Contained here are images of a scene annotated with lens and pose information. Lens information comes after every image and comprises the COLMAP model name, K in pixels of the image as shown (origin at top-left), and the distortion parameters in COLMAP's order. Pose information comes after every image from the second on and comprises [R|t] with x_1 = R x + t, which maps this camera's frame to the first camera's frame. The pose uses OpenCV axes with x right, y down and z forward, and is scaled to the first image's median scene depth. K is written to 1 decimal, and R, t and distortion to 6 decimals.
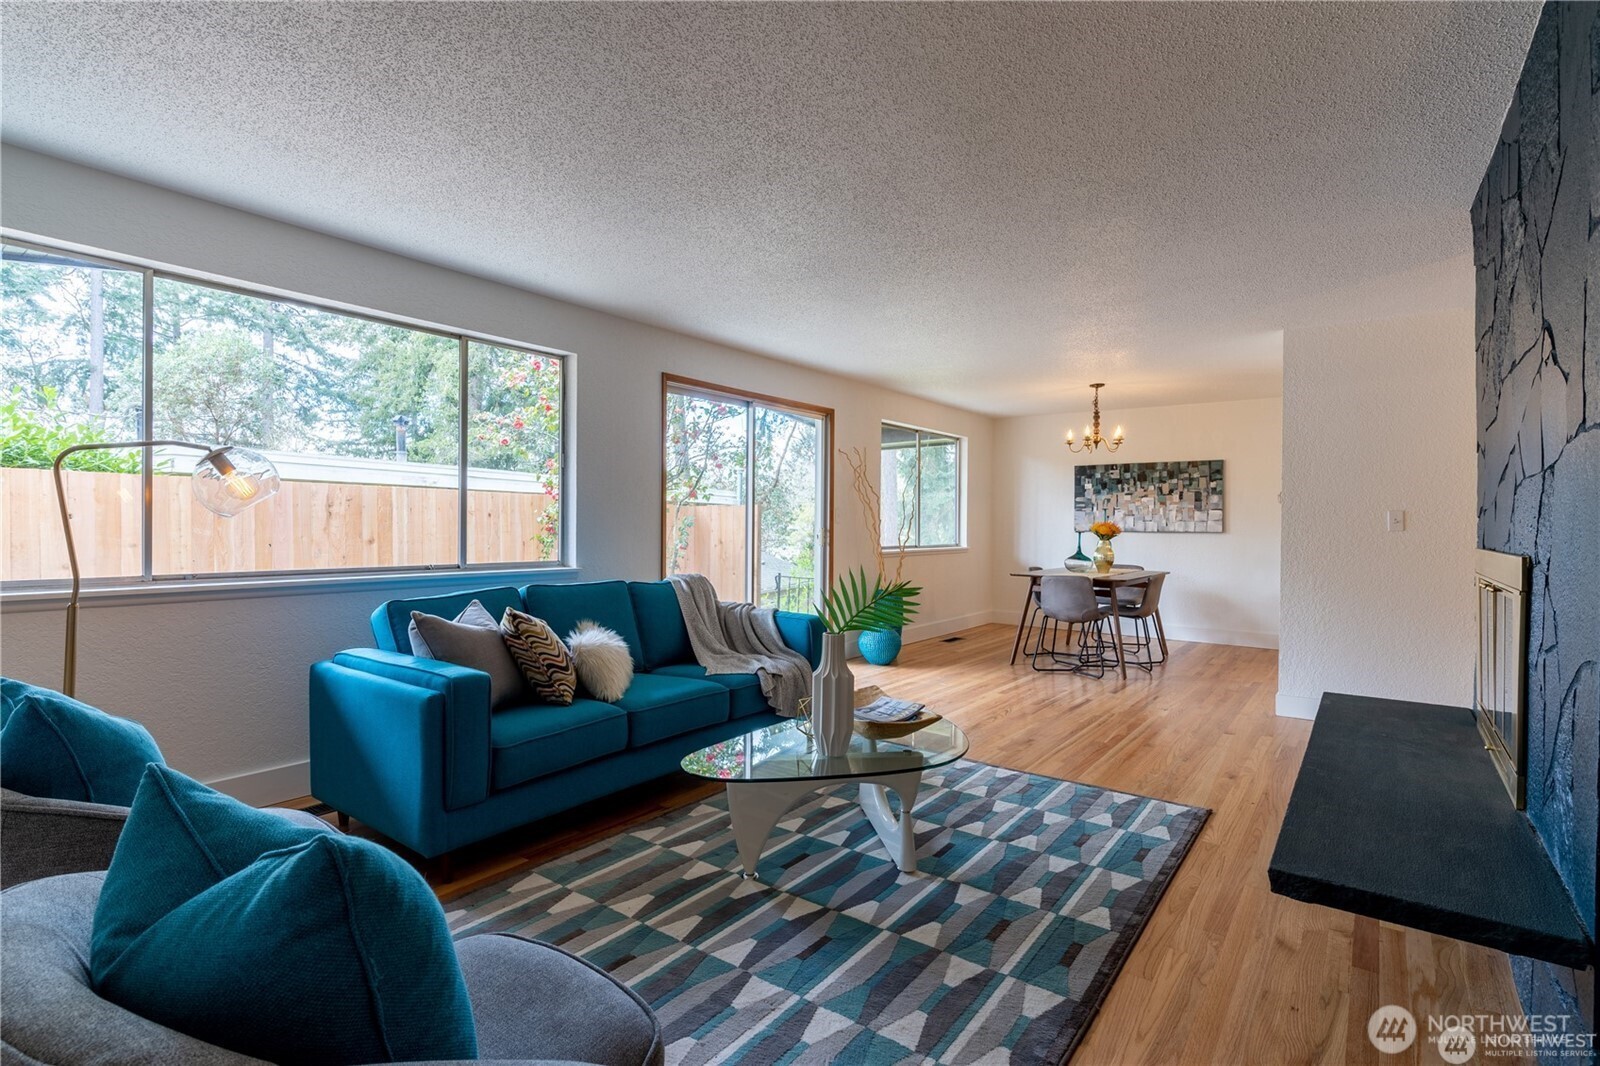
lens RADIAL K [[764.7, 0, 801.3], [0, 764.7, 528.6], [0, 0, 1]] dist [0.000419, 0.000009]
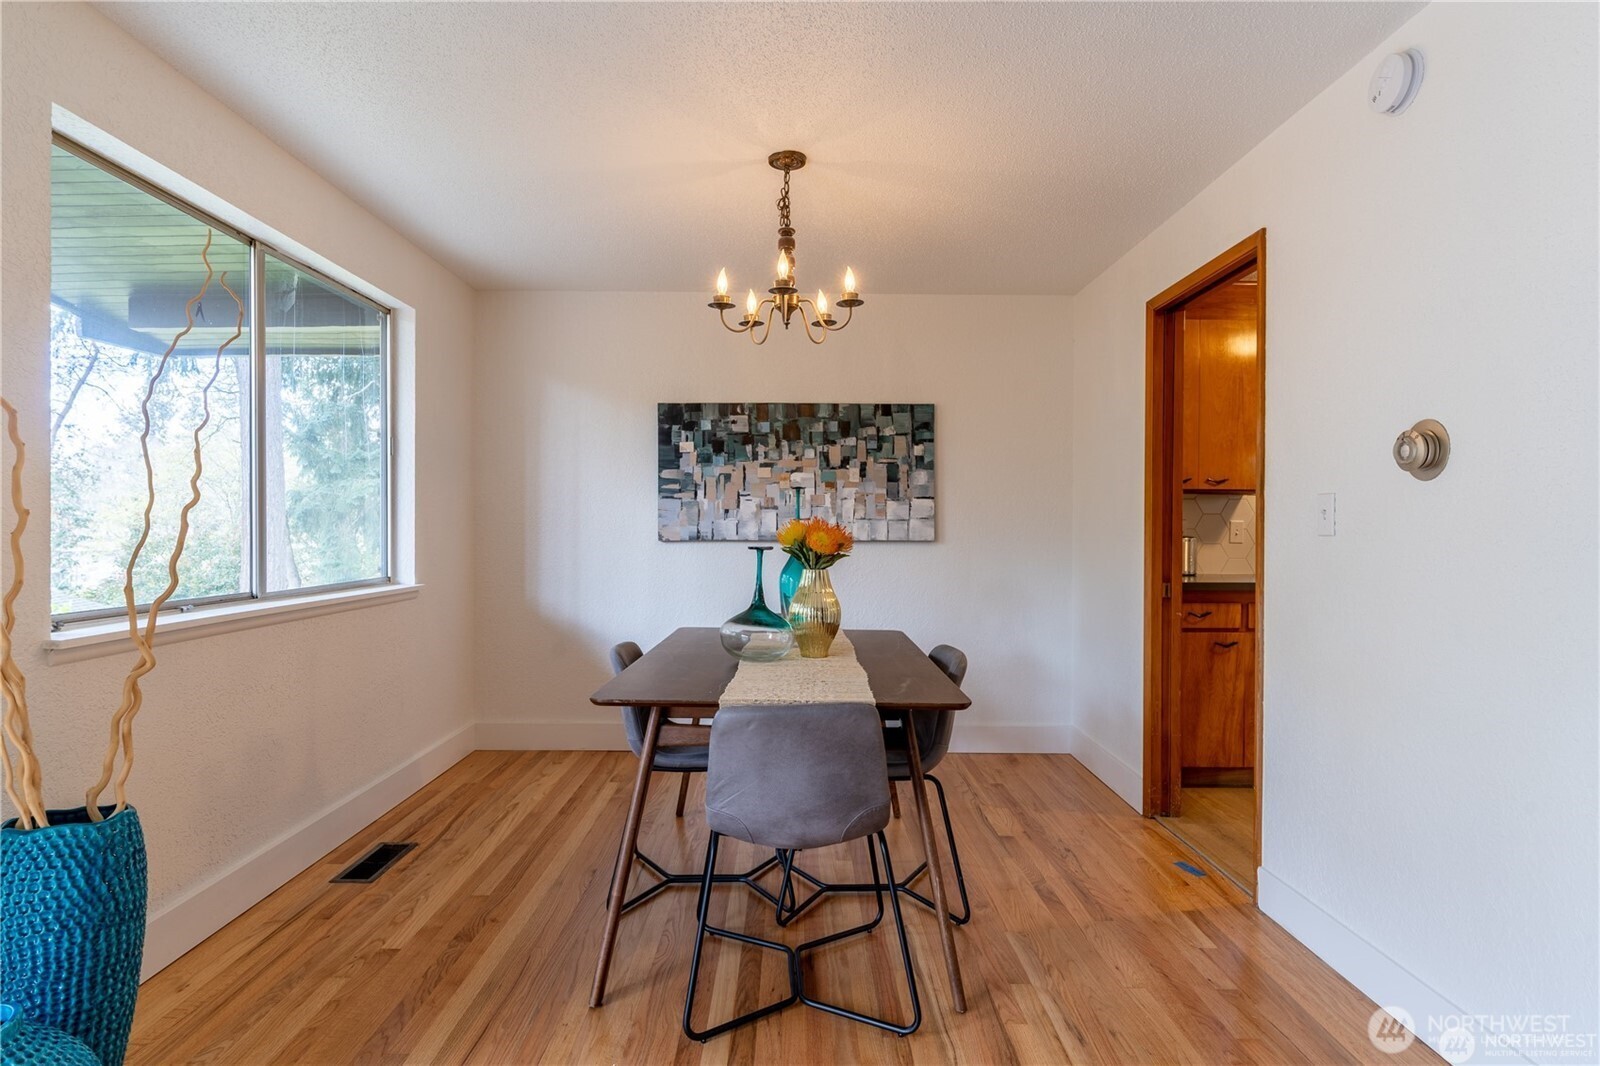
lens RADIAL K [[845.9, 0, 798.5], [0, 845.9, 532.8], [0, 0, 1]] dist [0.005578, 0.000508]
pose [[0.794006, -0.007050, 0.607870, 0.115323], [0.006458, 0.999974, 0.003162, -0.003012], [-0.607876, 0.001415, 0.794031, 0.567712]]
